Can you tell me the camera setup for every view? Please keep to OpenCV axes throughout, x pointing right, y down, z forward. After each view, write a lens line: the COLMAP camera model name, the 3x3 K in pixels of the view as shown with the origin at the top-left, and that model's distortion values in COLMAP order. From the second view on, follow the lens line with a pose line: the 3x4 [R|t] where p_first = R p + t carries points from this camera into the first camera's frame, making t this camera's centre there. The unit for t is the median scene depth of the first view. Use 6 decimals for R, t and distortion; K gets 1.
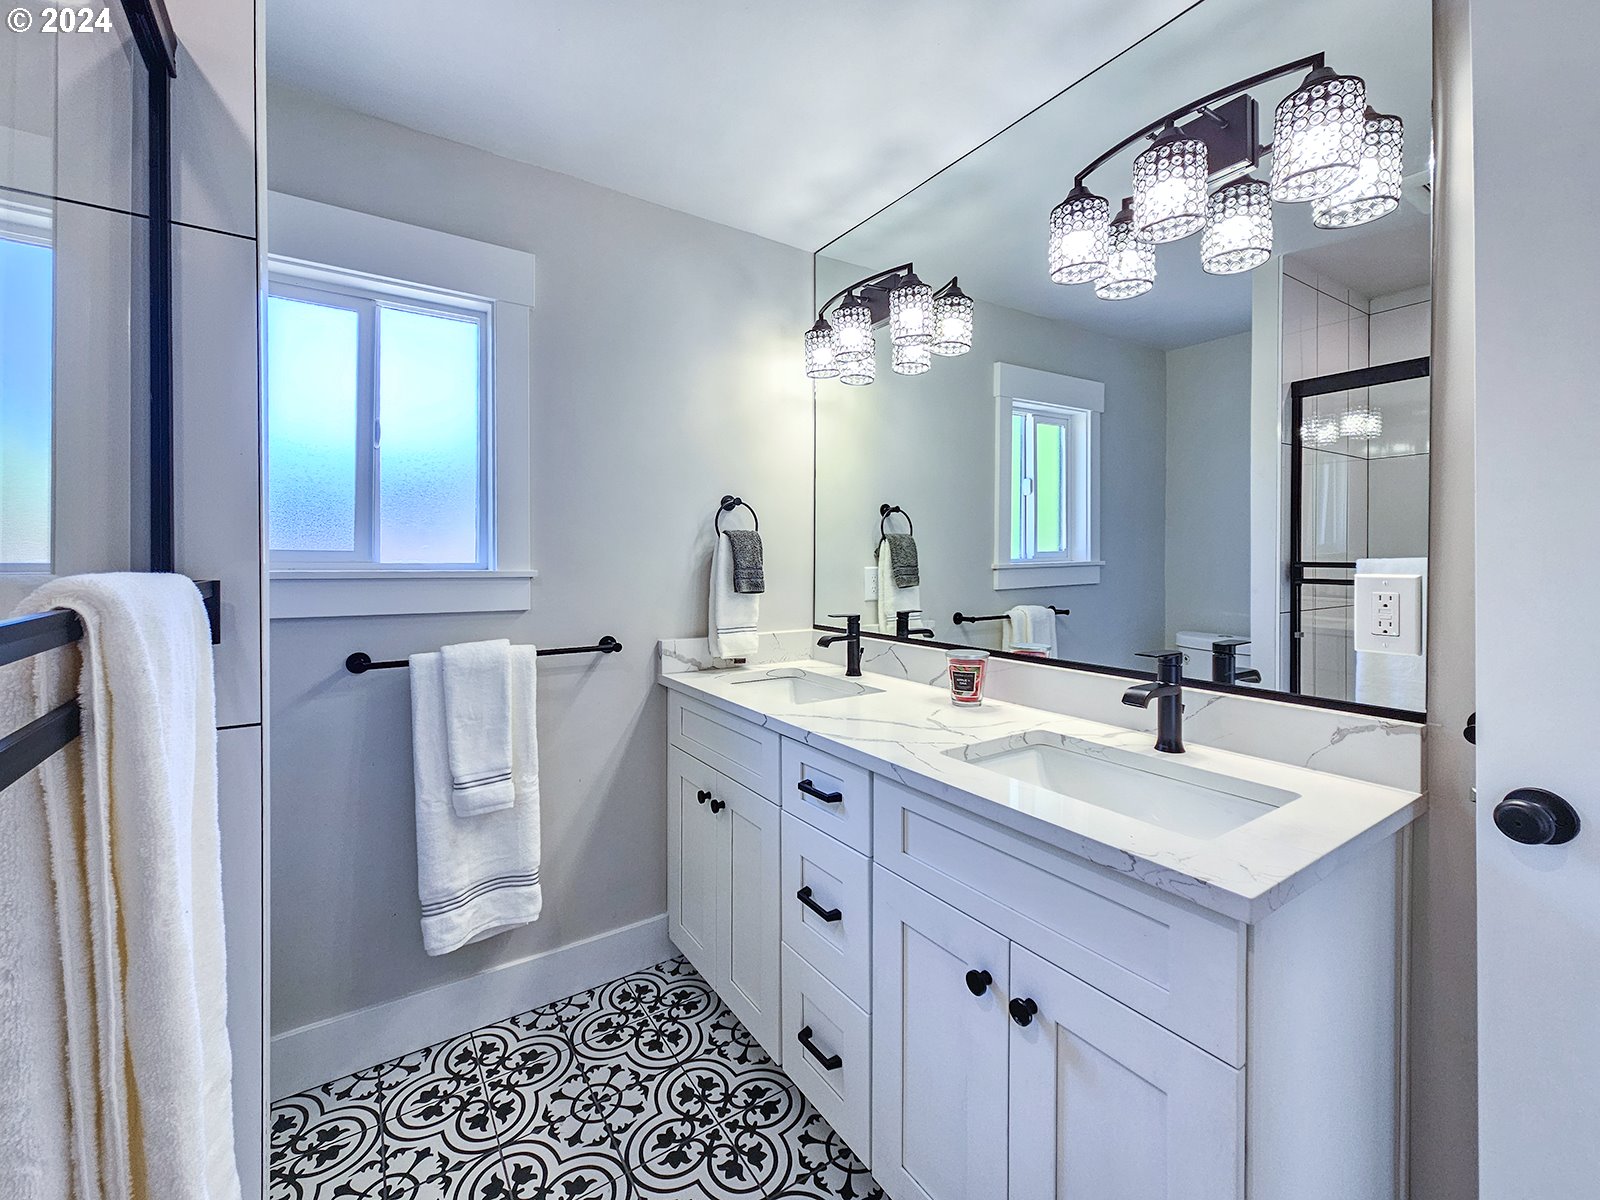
lens RADIAL K [[664.3, 0, 797.9], [0, 664.3, 562.5], [0, 0, 1]] dist [0.002929, 0.000717]
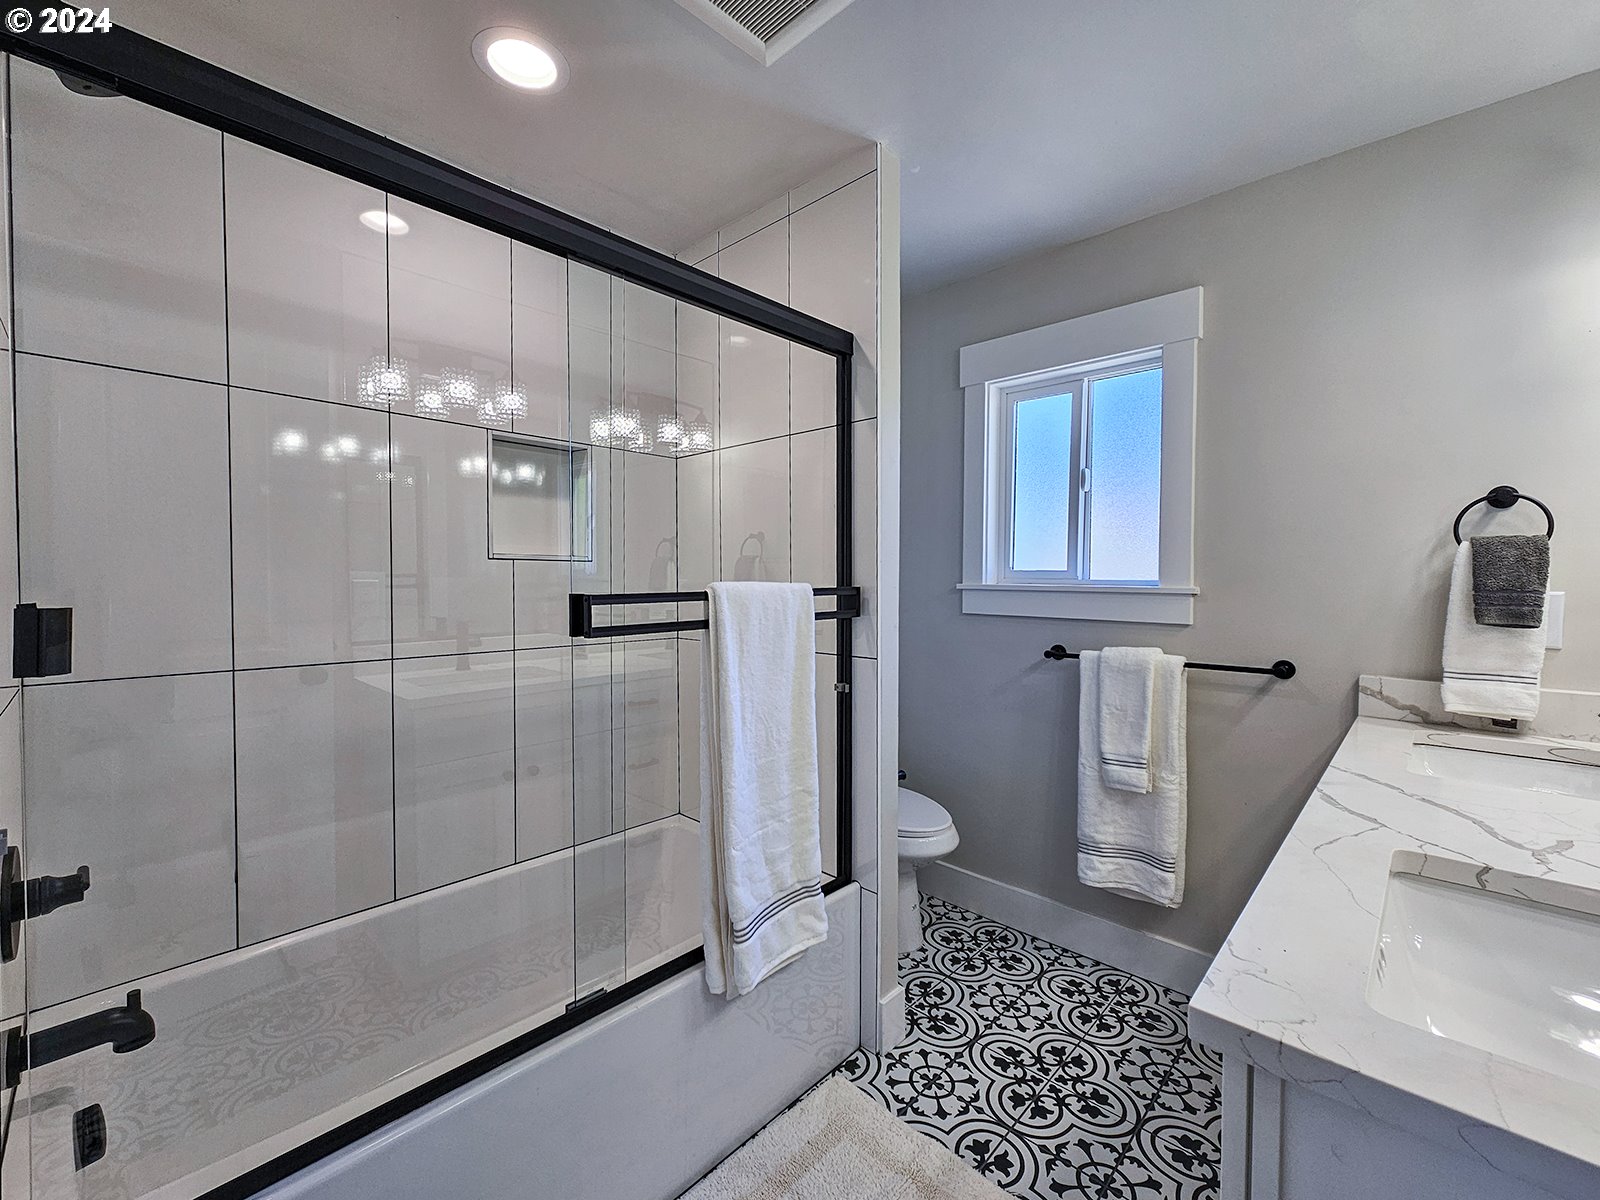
lens RADIAL K [[667.5, 0, 783.4], [0, 667.5, 600.8], [0, 0, 1]] dist [0.001219, 0.000338]
pose [[0.213824, 0.035796, -0.976216, 0.555126], [-0.005927, 0.999358, 0.035346, -0.000930], [0.976854, -0.001772, 0.213899, 0.148056]]
